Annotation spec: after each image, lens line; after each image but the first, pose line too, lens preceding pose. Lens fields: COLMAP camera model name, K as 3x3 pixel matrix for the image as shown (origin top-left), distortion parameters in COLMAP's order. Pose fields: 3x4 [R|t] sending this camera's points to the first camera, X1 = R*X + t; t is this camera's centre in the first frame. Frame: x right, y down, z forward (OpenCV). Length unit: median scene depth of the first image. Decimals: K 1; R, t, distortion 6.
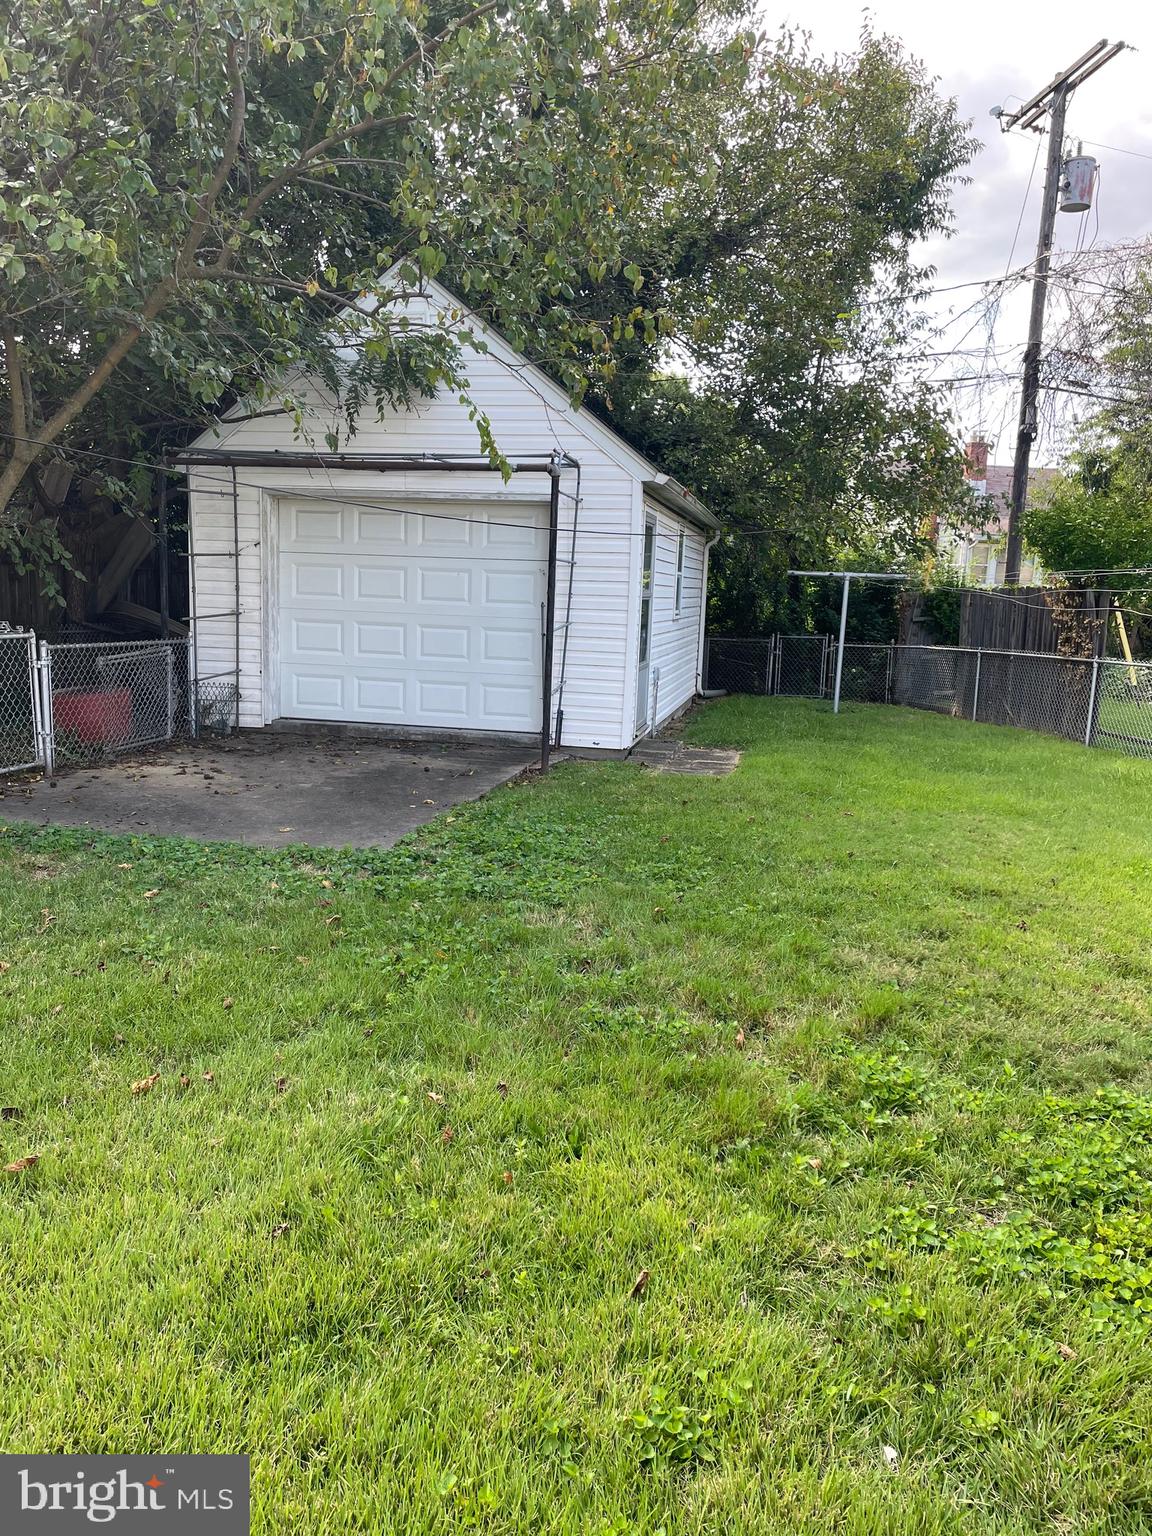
lens RADIAL K [[1160.6, 0, 570.4], [0, 1160.6, 769.2], [0, 0, 1]] dist [0.047655, -0.059105]
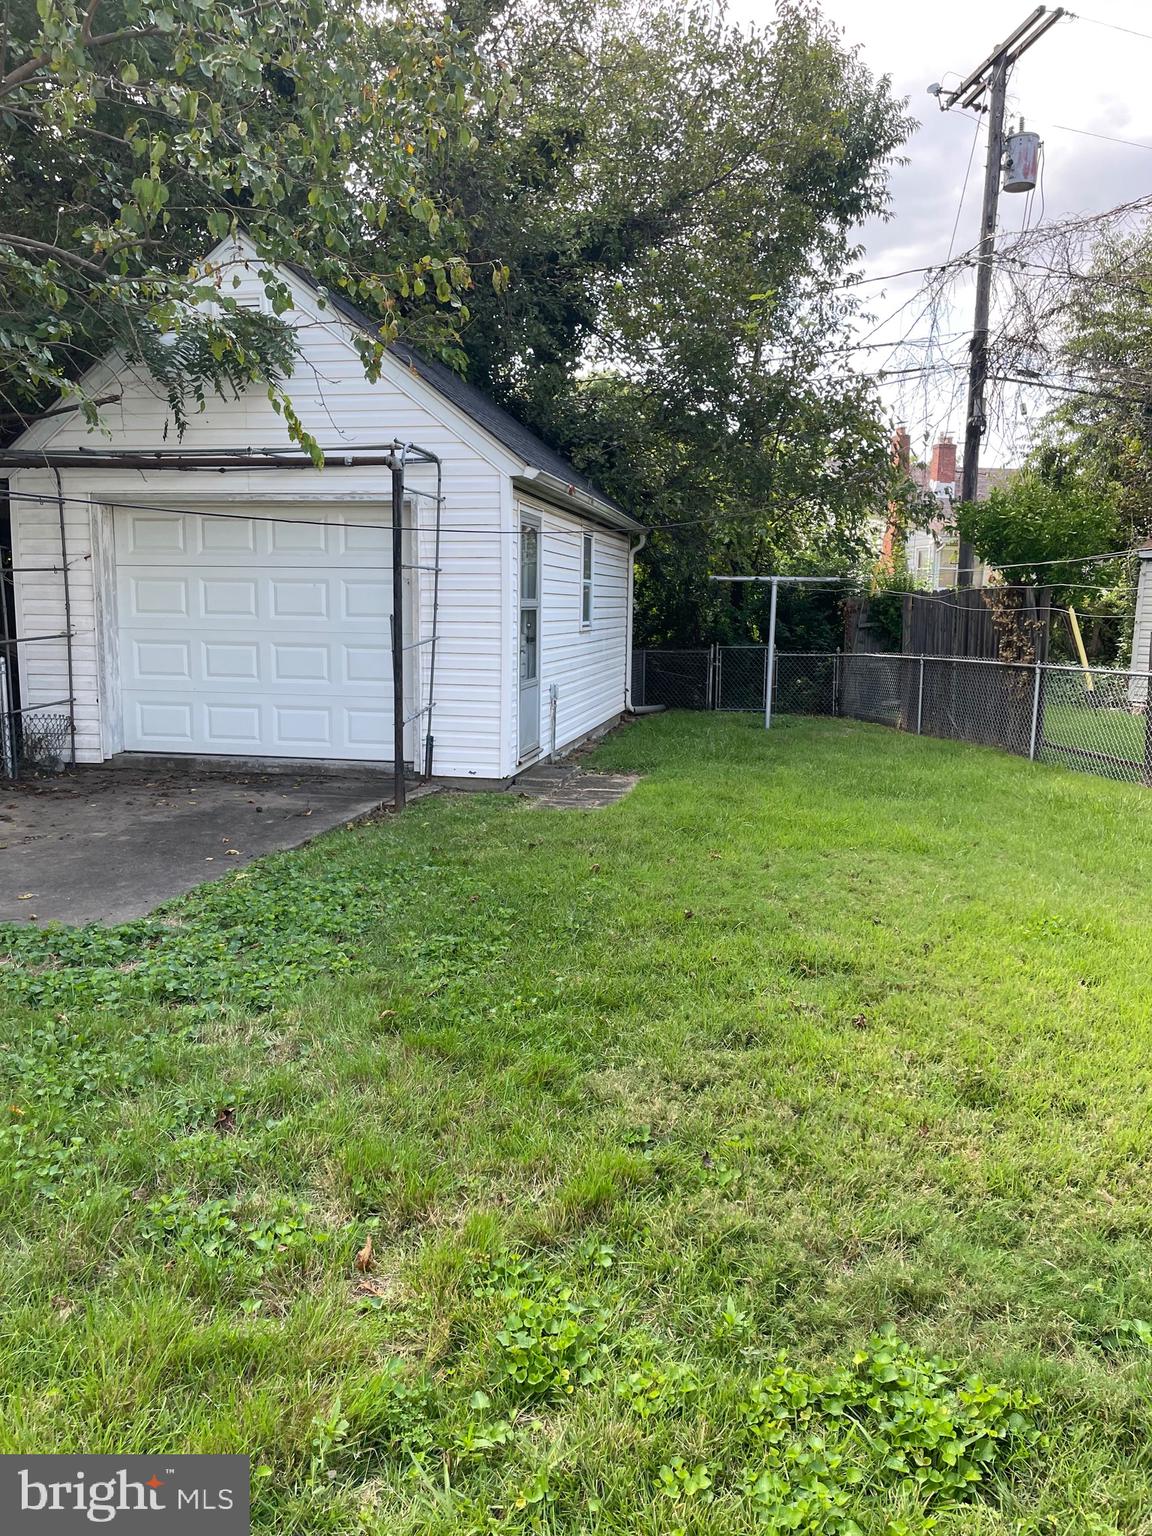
lens RADIAL K [[1160.6, 0, 574.2], [0, 1160.6, 770.6], [0, 0, 1]] dist [0.047655, -0.059105]
pose [[0.999660, -0.024242, 0.009571, 0.088312], [0.024337, 0.999654, -0.009992, -0.012444], [-0.009325, 0.010221, 0.999904, 0.106112]]
